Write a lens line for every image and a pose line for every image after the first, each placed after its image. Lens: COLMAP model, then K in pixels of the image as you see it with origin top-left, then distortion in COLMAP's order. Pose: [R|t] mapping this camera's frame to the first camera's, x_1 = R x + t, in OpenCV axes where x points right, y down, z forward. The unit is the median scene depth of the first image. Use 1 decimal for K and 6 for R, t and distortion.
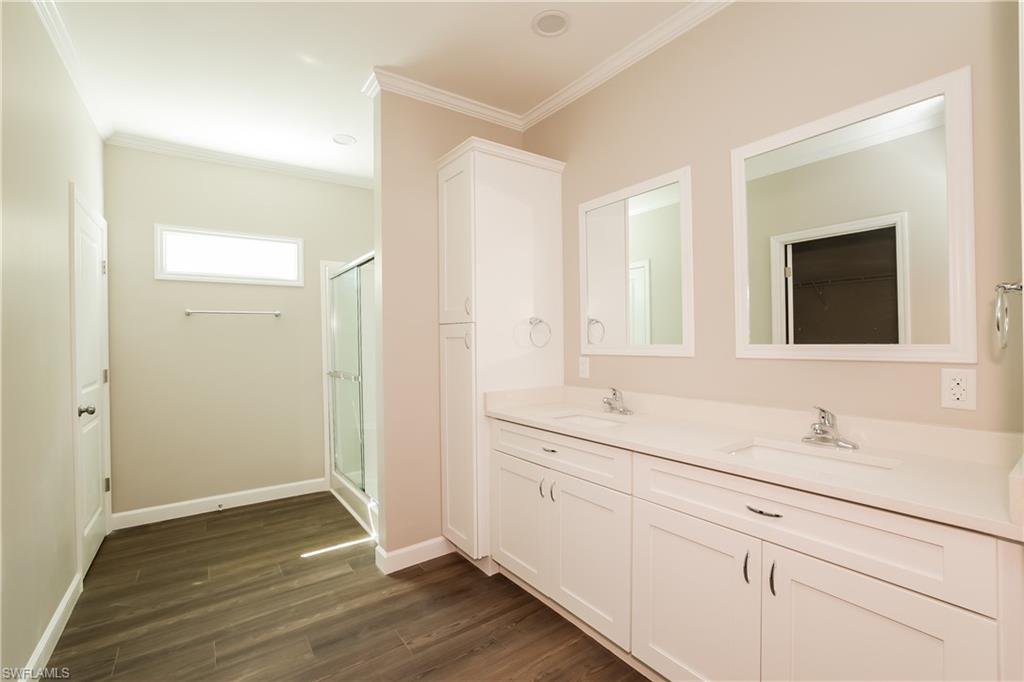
lens RADIAL K [[443.5, 0, 505.8], [0, 443.5, 341.4], [0, 0, 1]] dist [-0.000050, 0.000542]
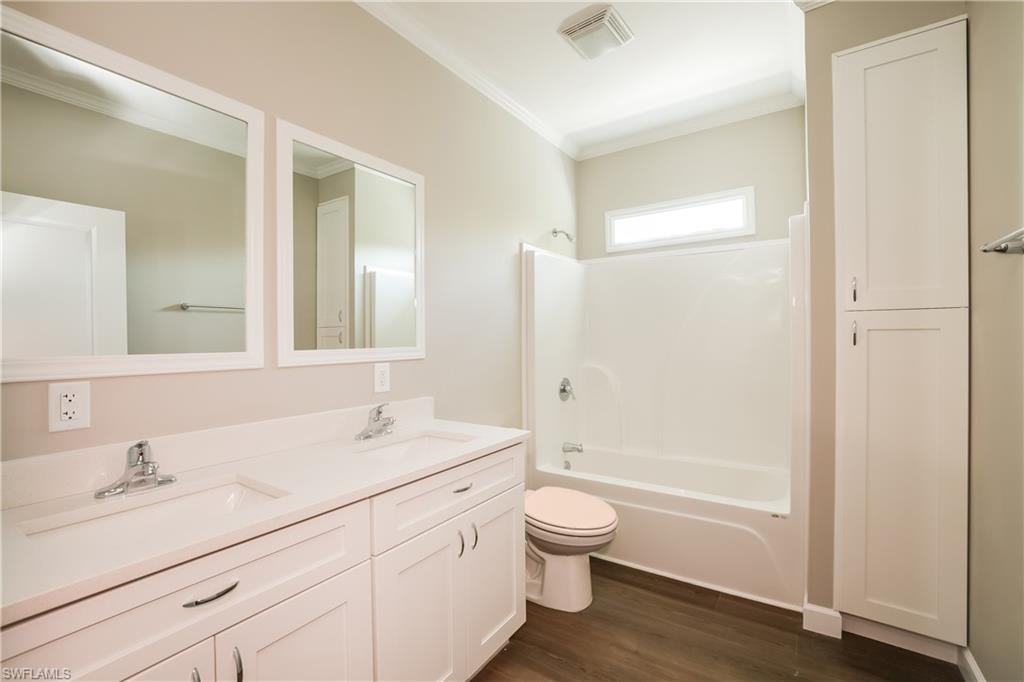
lens RADIAL K [[443.5, 0, 505.8], [0, 443.5, 341.4], [0, 0, 1]] dist [-0.000050, 0.000542]
pose [[-0.249521, 0.019761, 0.968168, -0.409120], [0.025431, 0.999581, -0.013848, 0.011423], [-0.968035, 0.021166, -0.249919, 0.814944]]
